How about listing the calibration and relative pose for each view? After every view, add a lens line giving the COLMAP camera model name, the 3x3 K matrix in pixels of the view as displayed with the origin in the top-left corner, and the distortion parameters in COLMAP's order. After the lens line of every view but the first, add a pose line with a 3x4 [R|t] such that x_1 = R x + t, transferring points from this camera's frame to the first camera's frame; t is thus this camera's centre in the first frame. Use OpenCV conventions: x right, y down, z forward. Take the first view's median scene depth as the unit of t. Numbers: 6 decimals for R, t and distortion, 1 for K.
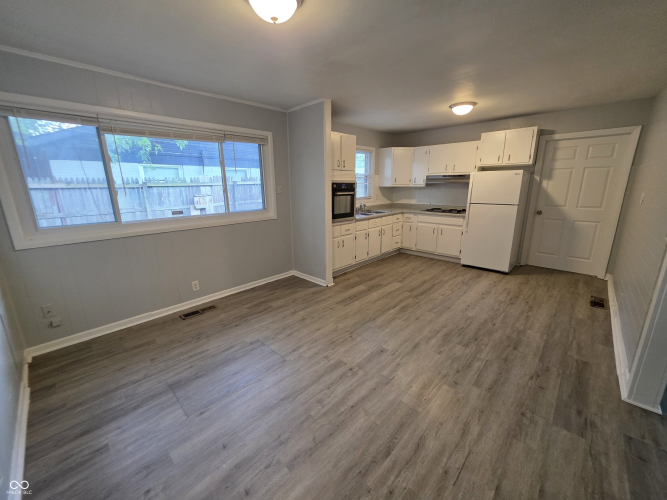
lens RADIAL K [[266.3, 0, 334.1], [0, 266.3, 250.8], [0, 0, 1]] dist [0.001624, -0.000354]
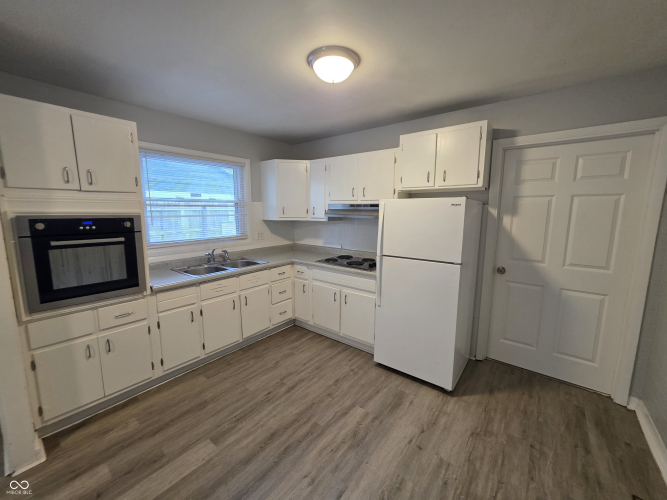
lens RADIAL K [[266.3, 0, 335.8], [0, 266.3, 250.1], [0, 0, 1]] dist [0.001624, -0.000354]
pose [[0.995665, -0.000333, 0.093006, 0.370955], [0.009231, 0.995410, -0.095255, -0.139862], [-0.092547, 0.095700, 0.991099, 0.471752]]
